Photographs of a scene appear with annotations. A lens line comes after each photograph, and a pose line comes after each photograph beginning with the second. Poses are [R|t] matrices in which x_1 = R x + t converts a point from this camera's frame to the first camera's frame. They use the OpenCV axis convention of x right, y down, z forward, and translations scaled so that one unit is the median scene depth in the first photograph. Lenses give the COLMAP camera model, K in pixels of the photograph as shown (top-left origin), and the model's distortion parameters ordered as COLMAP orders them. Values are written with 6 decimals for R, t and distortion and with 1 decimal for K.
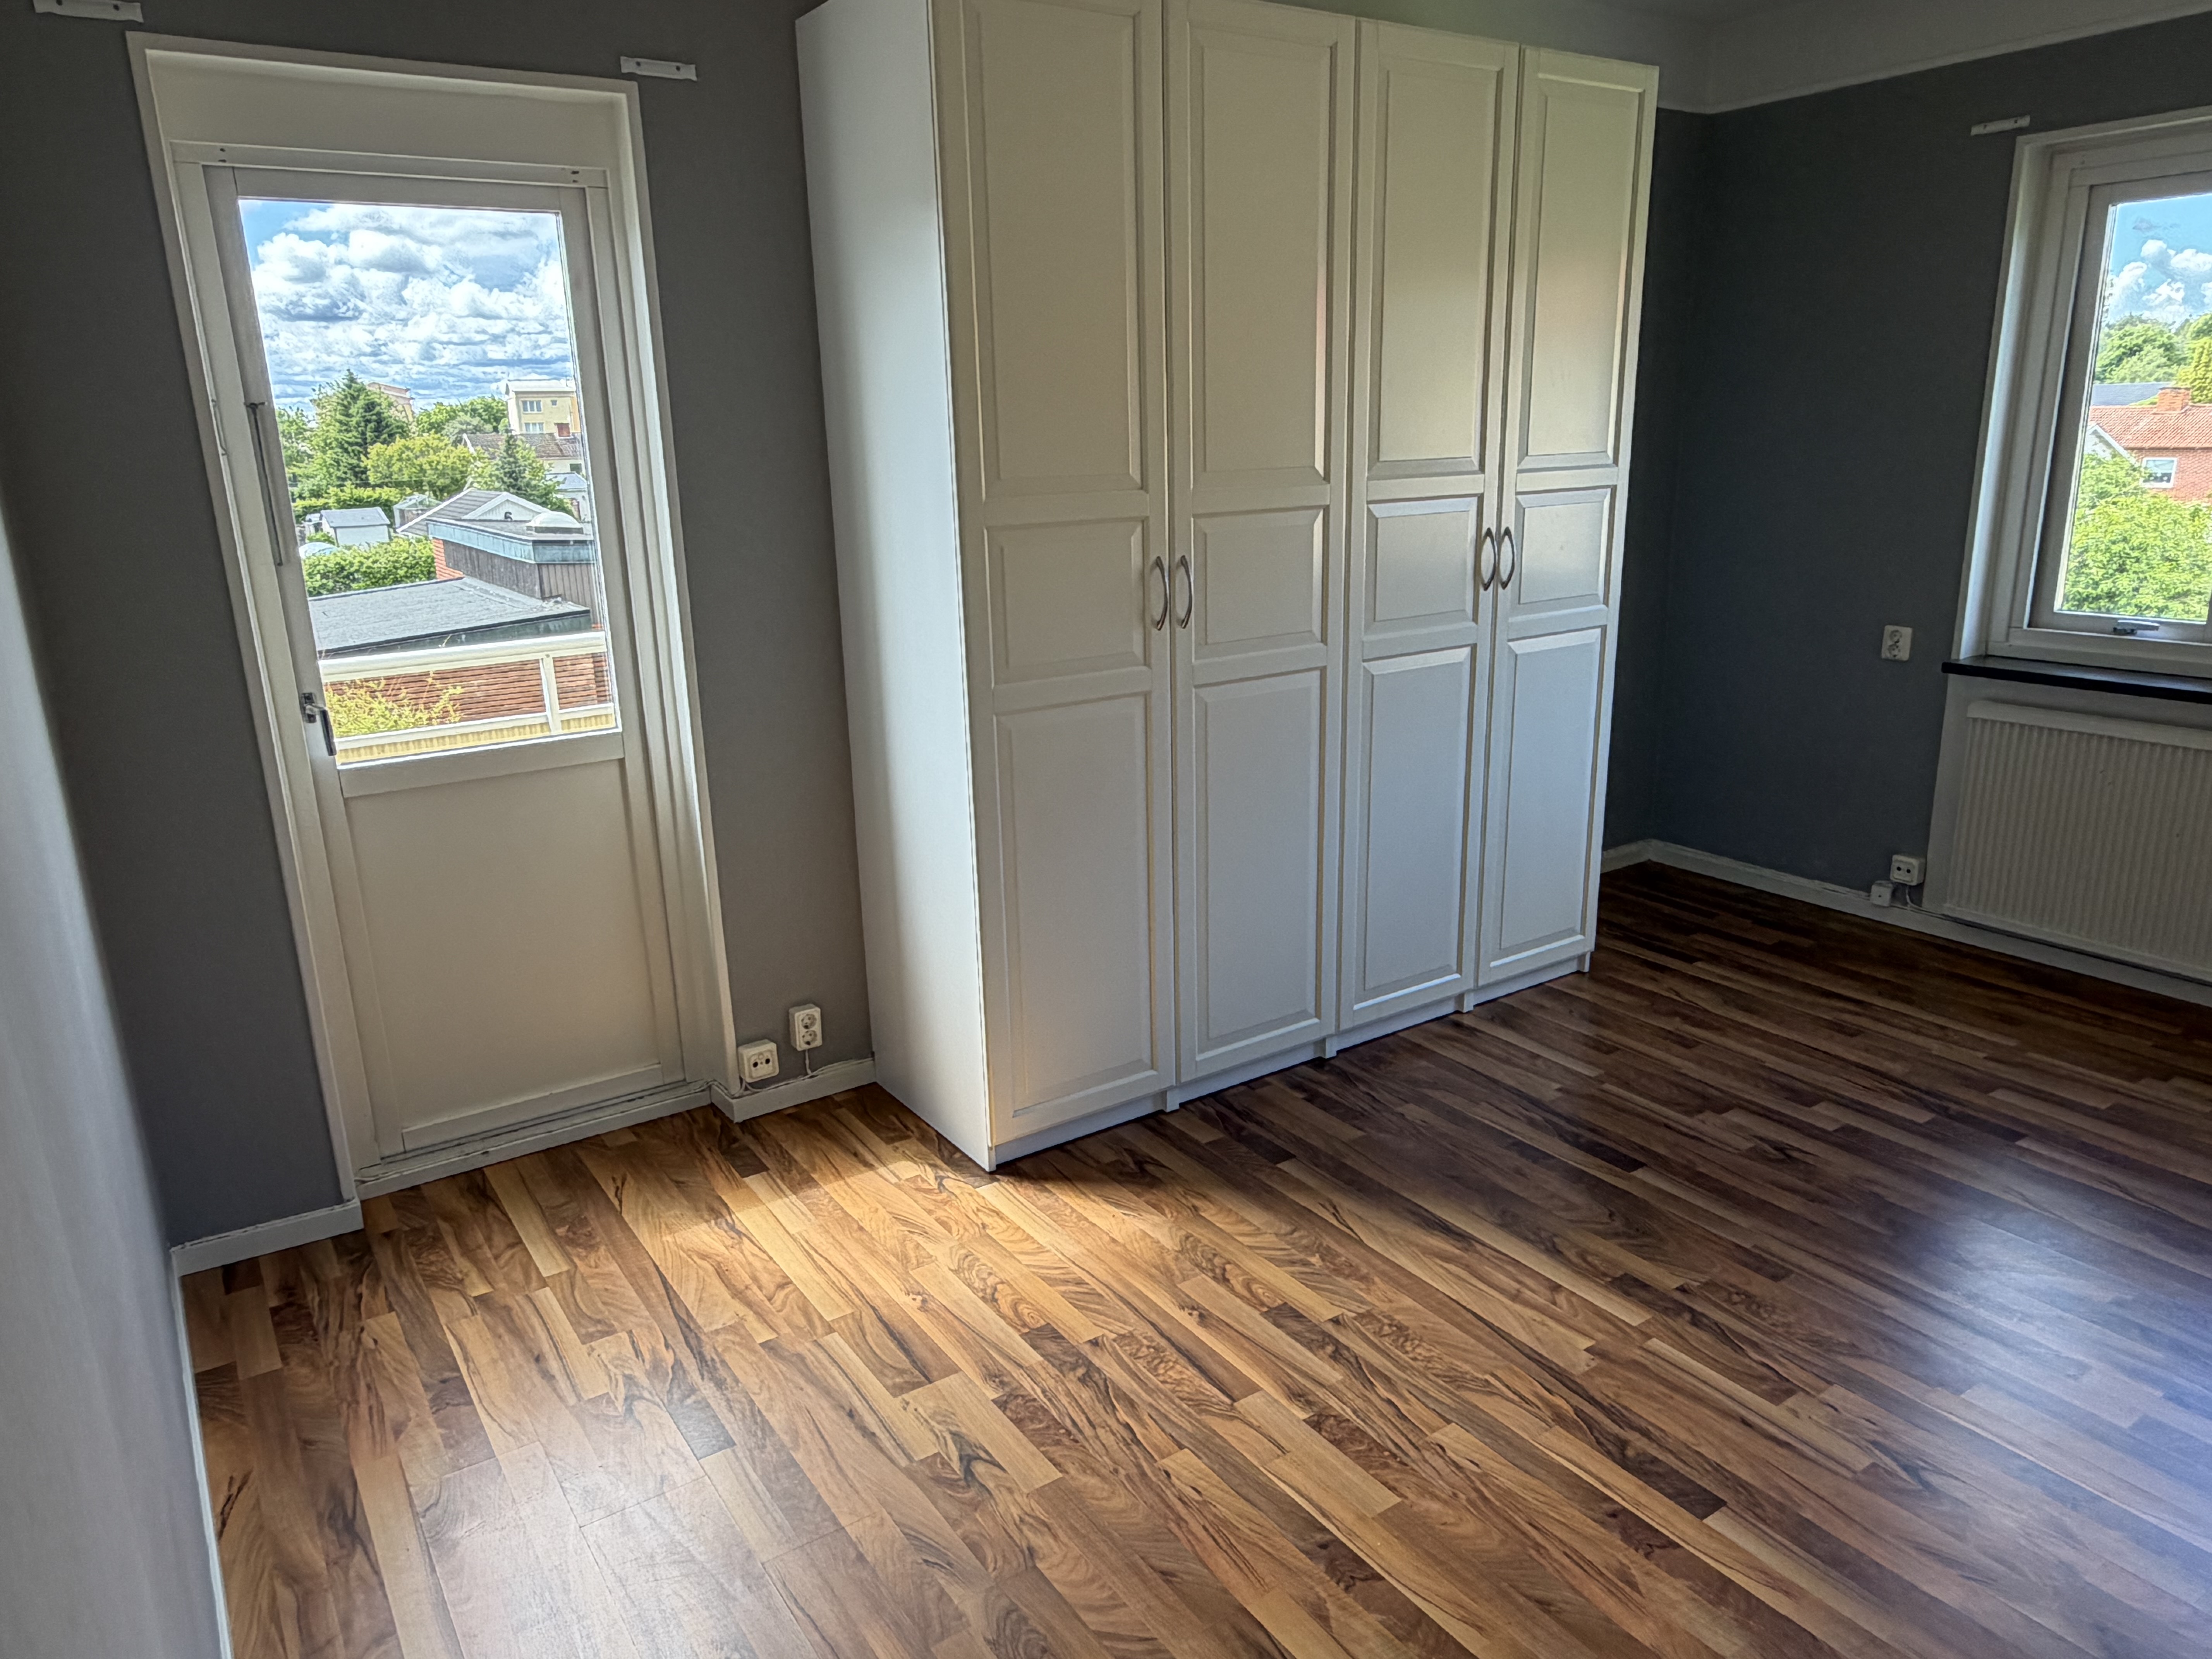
lens RADIAL K [[1472.1, 0, 1109.0], [0, 1472.1, 839.0], [0, 0, 1]] dist [0.007237, -0.005134]
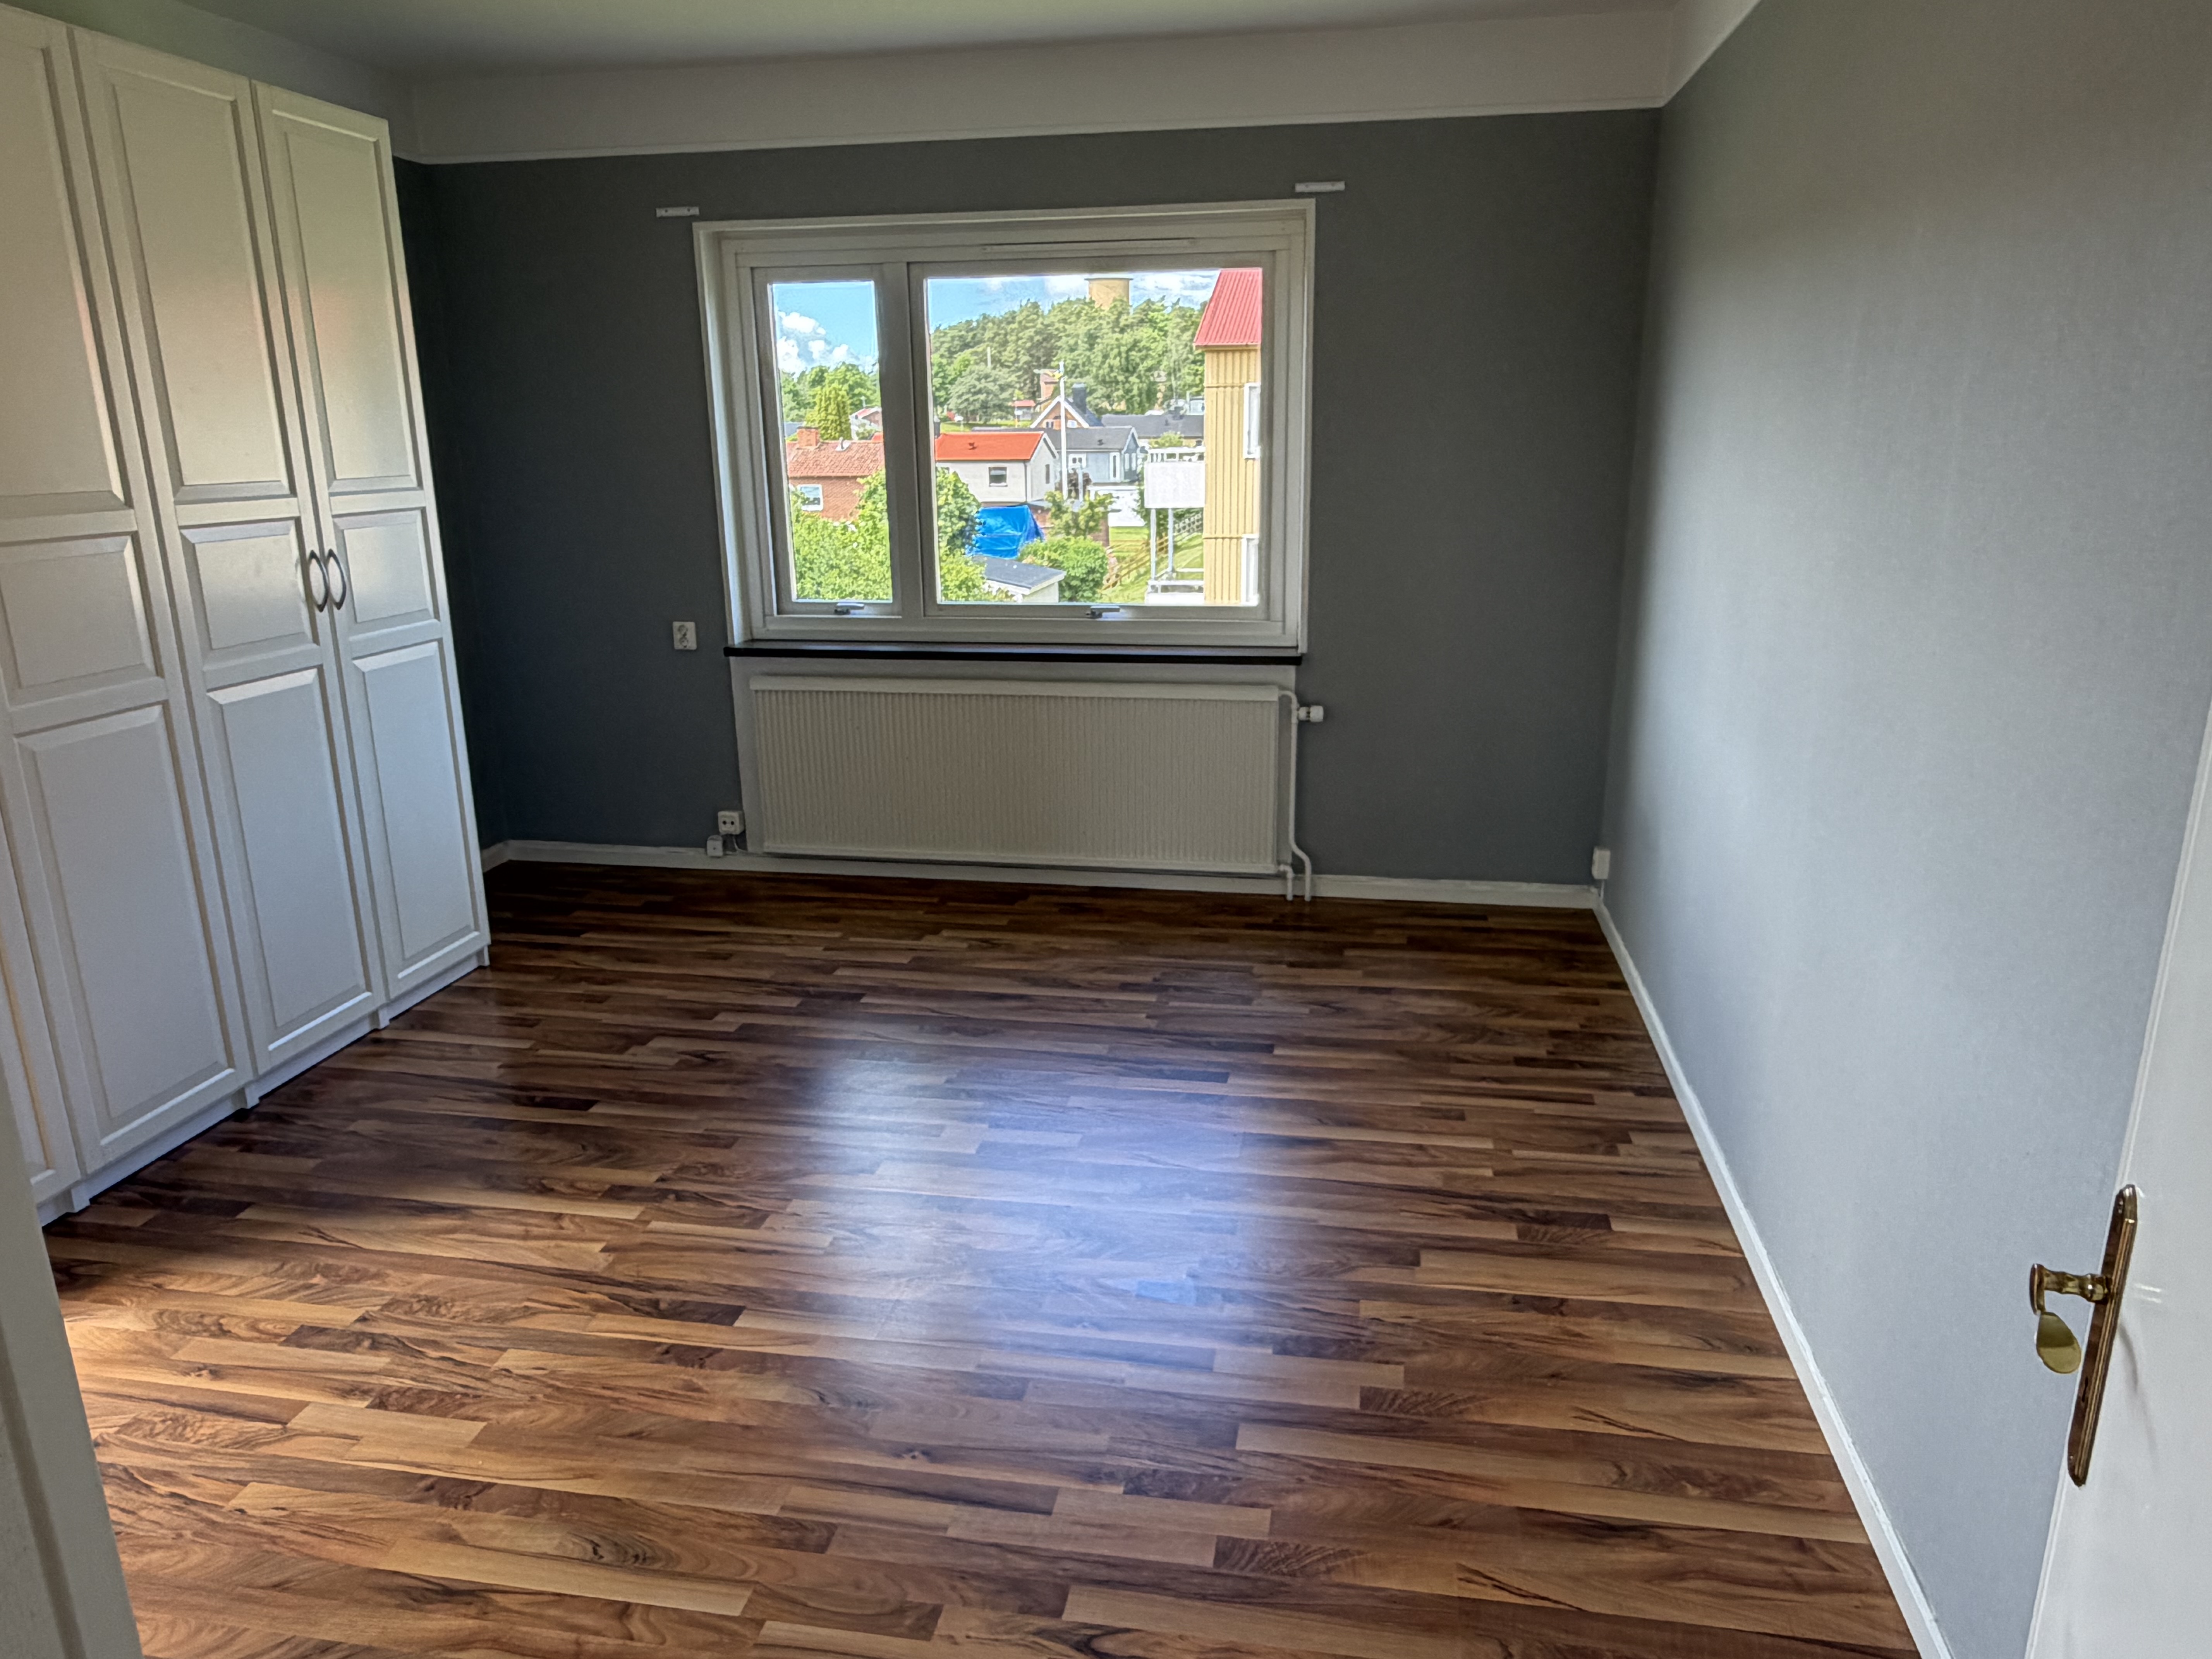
lens RADIAL K [[1472.1, 0, 1110.7], [0, 1472.1, 830.8], [0, 0, 1]] dist [0.007237, -0.005134]
pose [[0.695612, -0.171850, 0.697561, -0.108303], [0.188660, 0.980587, 0.053443, 0.029515], [-0.693204, 0.094426, 0.714529, -0.094163]]
